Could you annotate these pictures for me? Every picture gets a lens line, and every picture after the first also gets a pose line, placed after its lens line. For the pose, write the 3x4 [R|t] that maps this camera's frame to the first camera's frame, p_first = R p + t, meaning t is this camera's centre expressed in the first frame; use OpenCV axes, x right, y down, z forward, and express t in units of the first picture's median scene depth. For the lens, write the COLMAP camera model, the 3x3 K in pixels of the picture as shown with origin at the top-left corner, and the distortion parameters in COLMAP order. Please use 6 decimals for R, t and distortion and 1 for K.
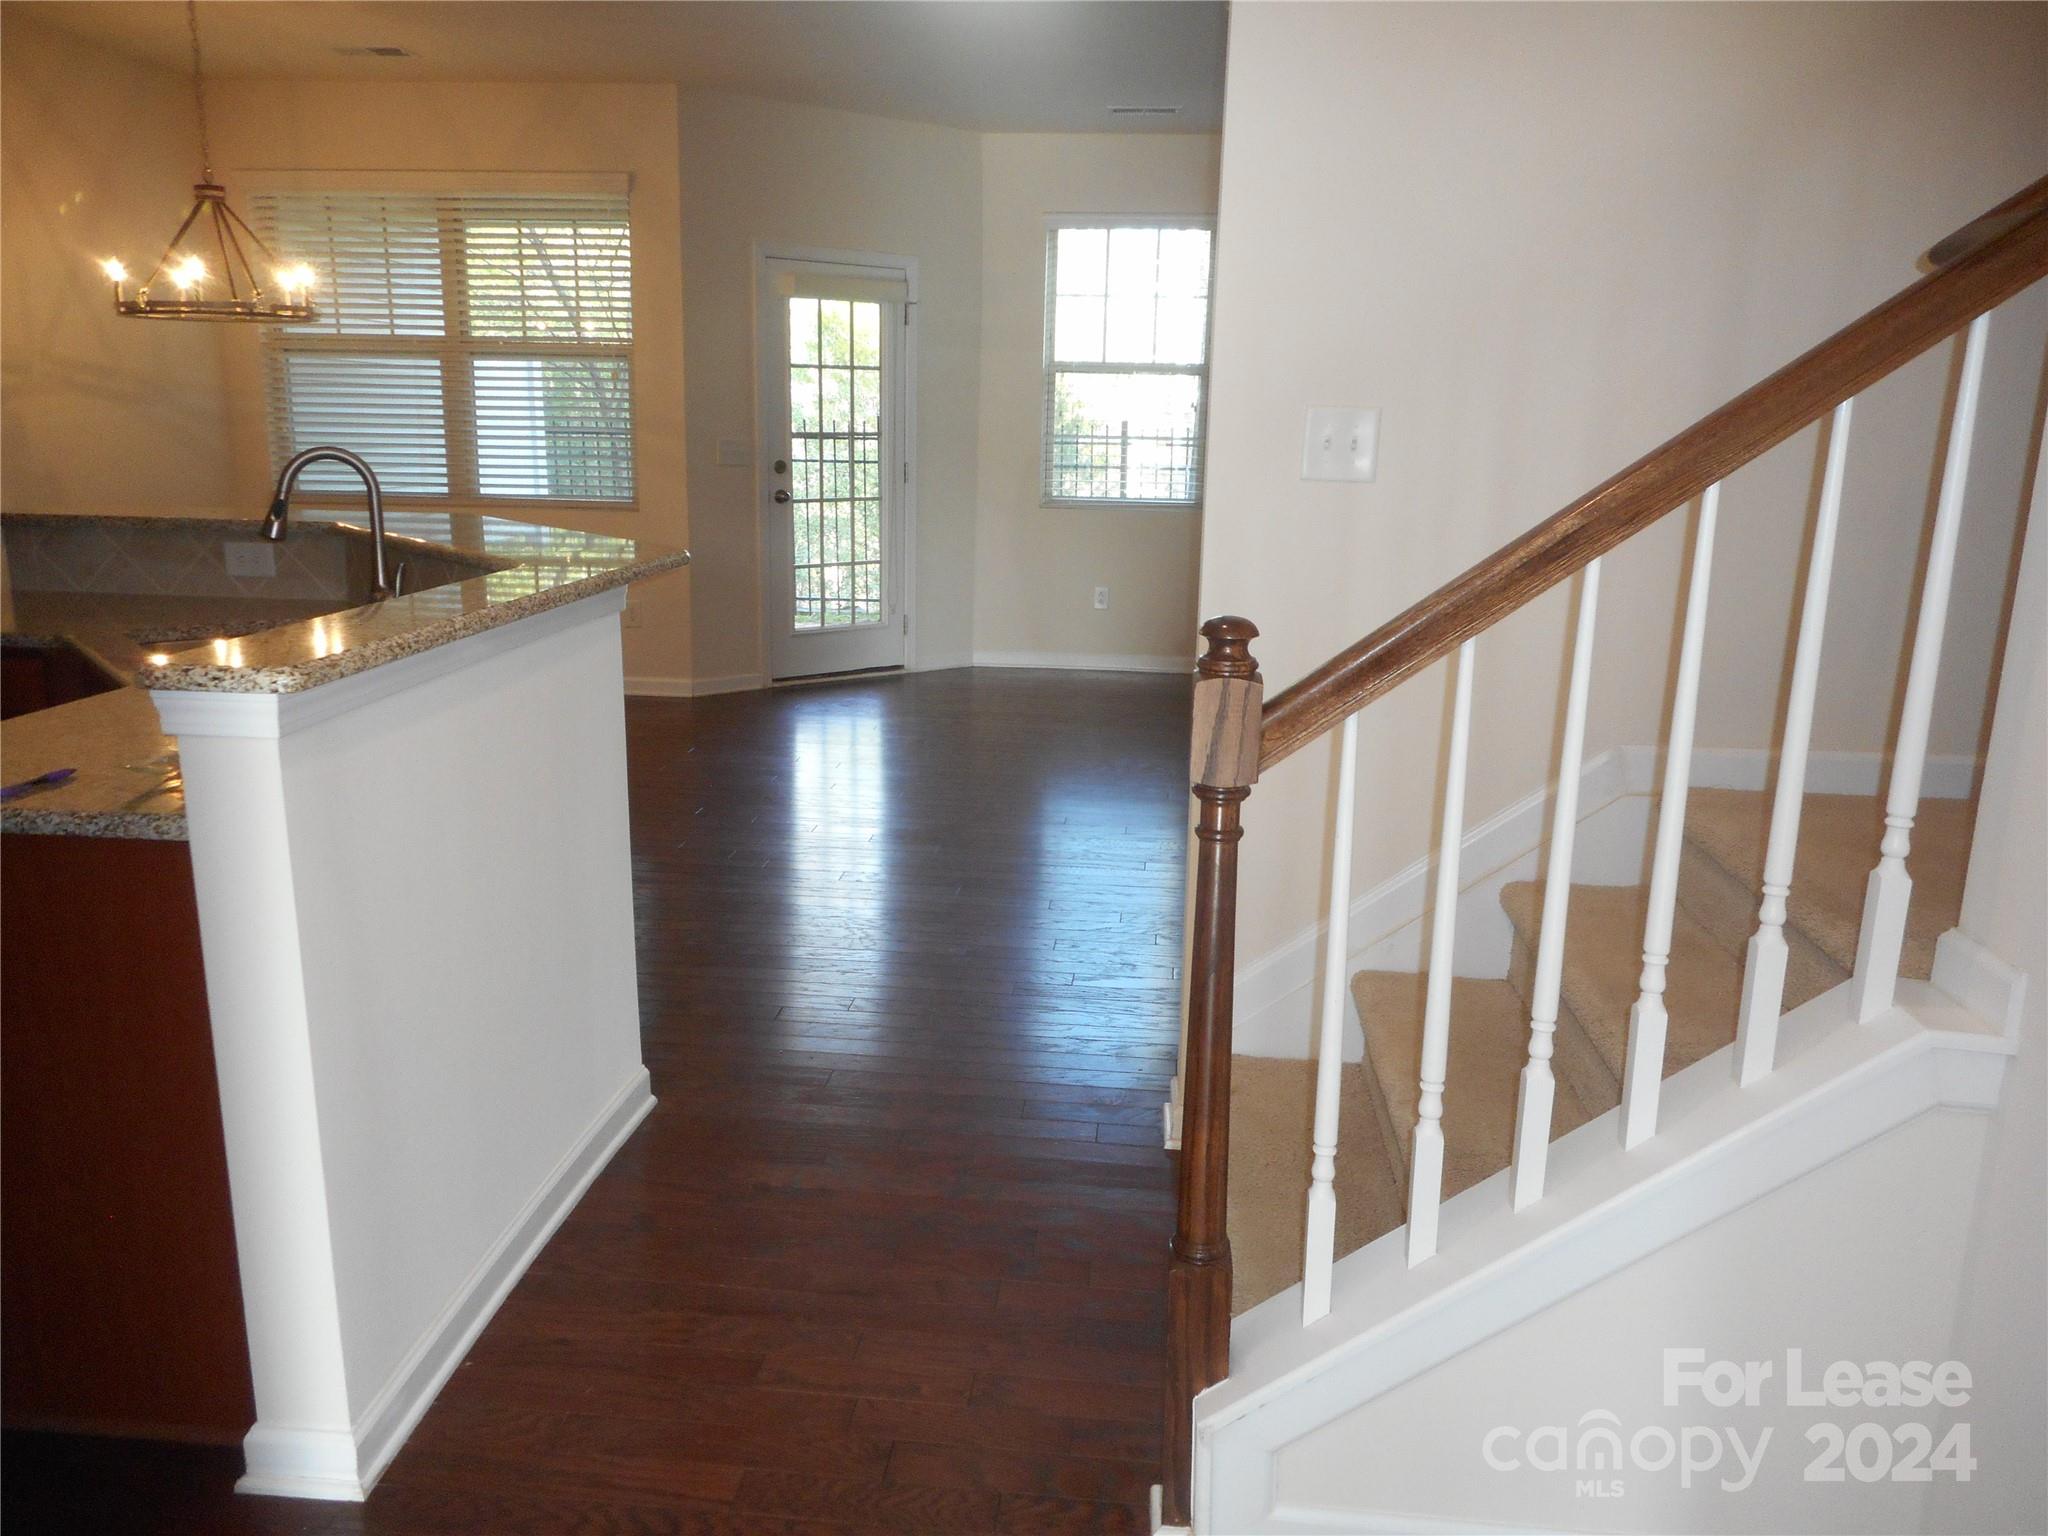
lens RADIAL K [[1552.6, 0, 1023.3], [0, 1552.6, 764.6], [0, 0, 1]] dist [-0.003768, 0.000075]
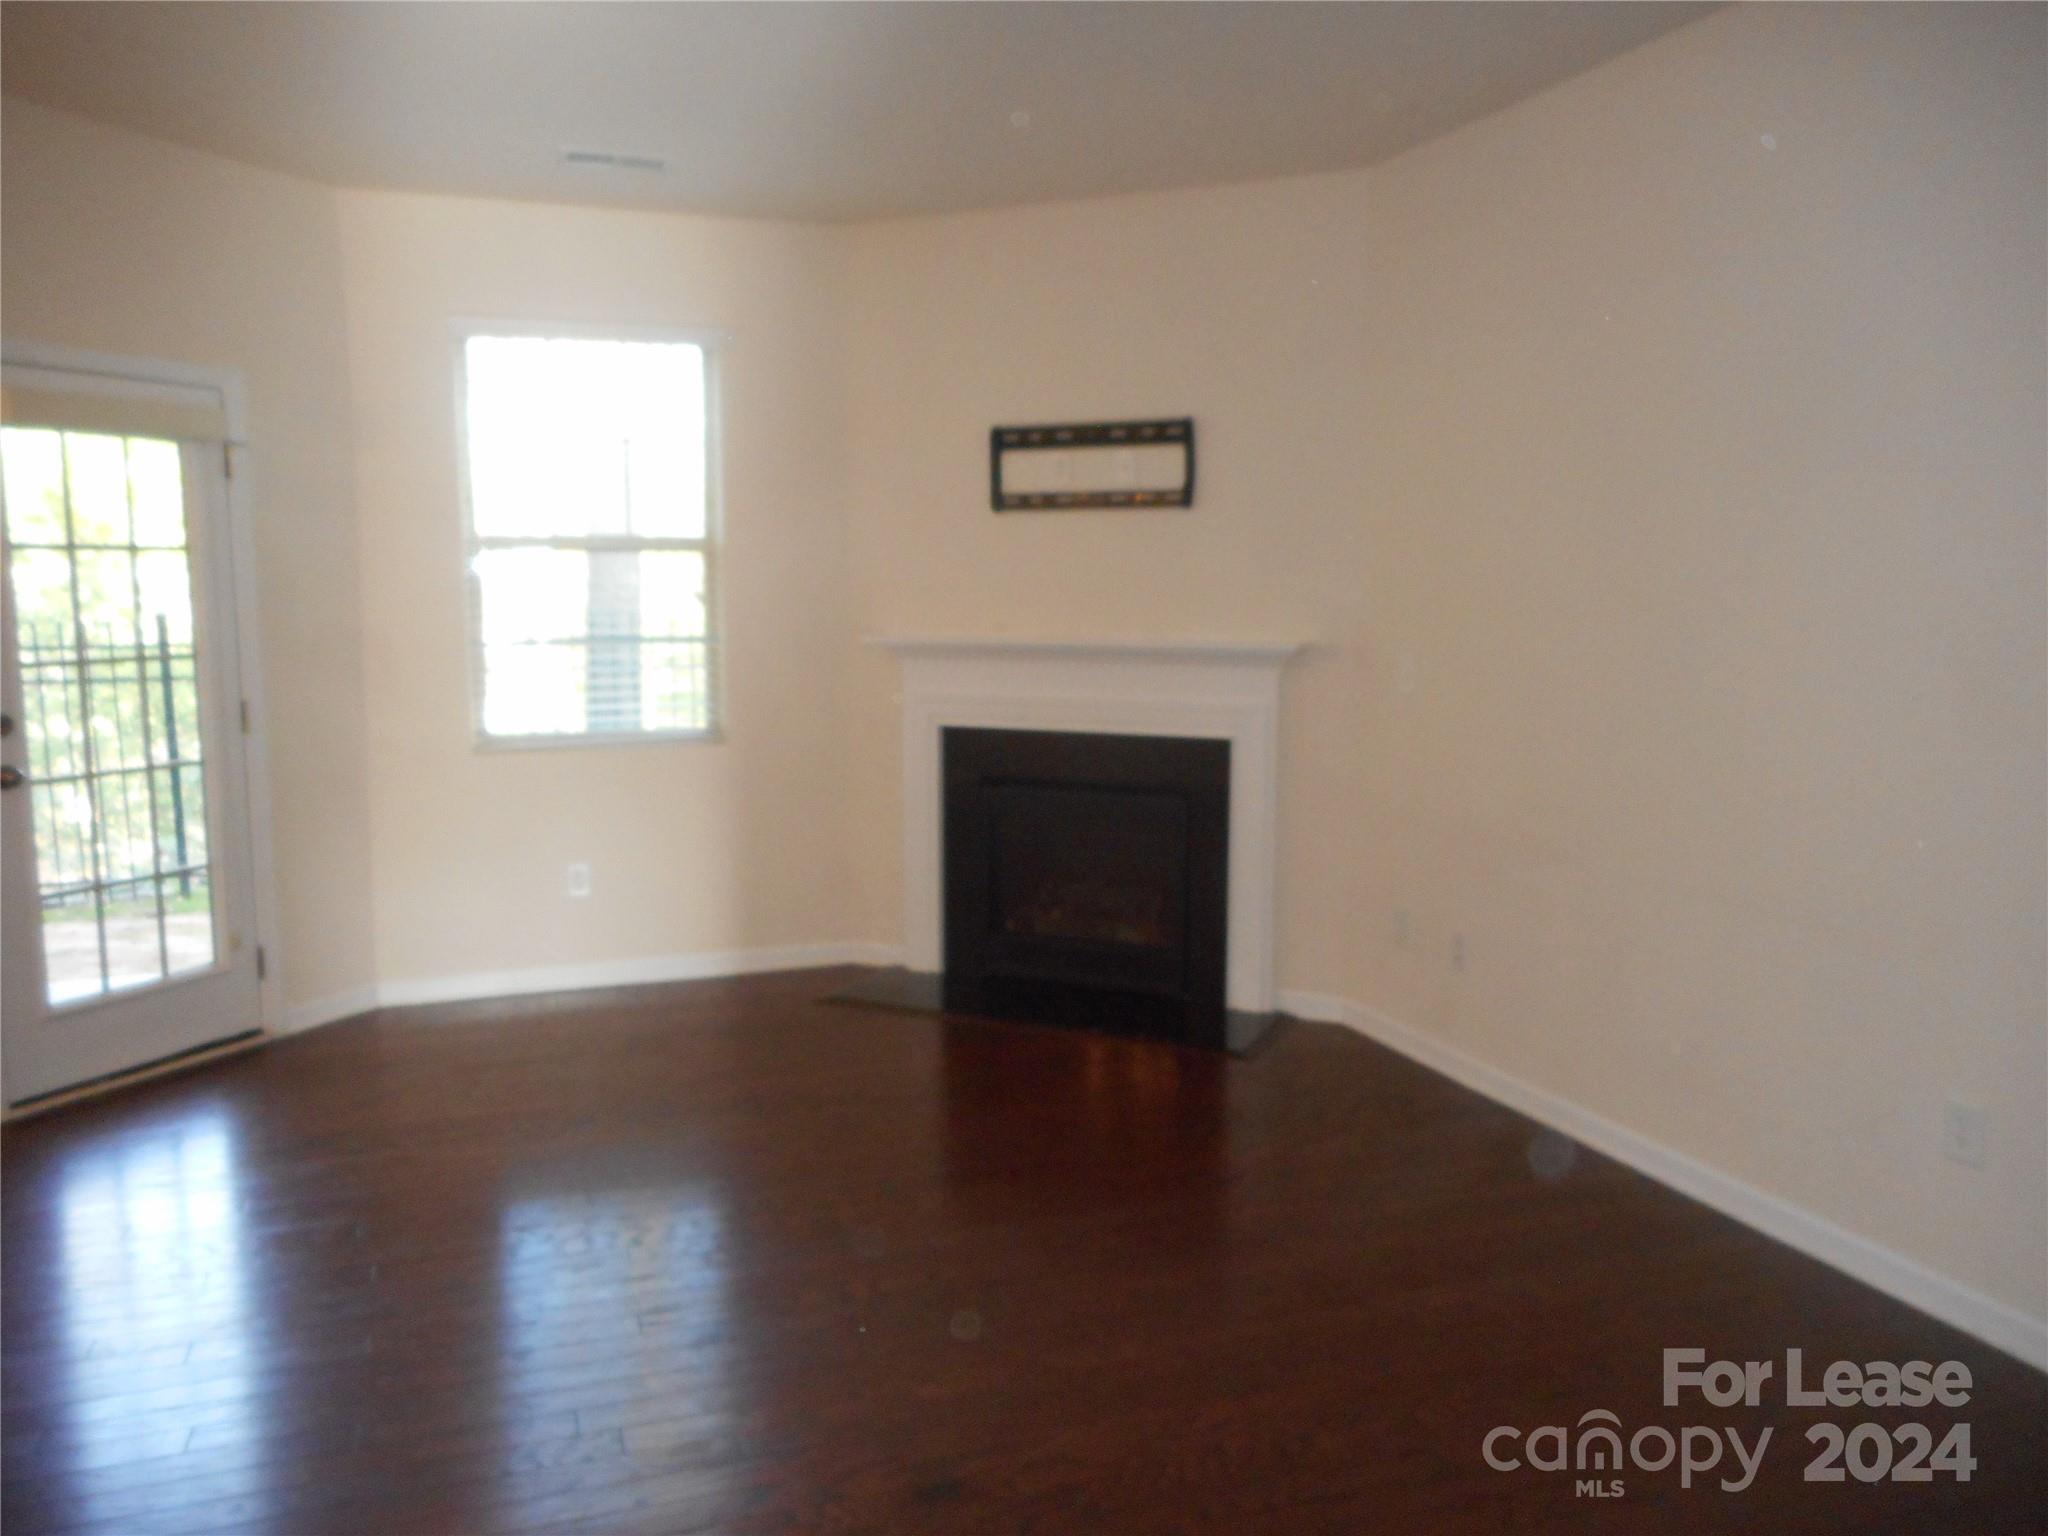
lens RADIAL K [[1552.6, 0, 1012.8], [0, 1552.6, 780.0], [0, 0, 1]] dist [-0.003768, 0.000075]
pose [[0.920303, -0.068959, 0.385081, -0.034630], [0.094987, 0.994274, -0.048959, -0.106631], [-0.379500, 0.081634, 0.921583, 0.331432]]
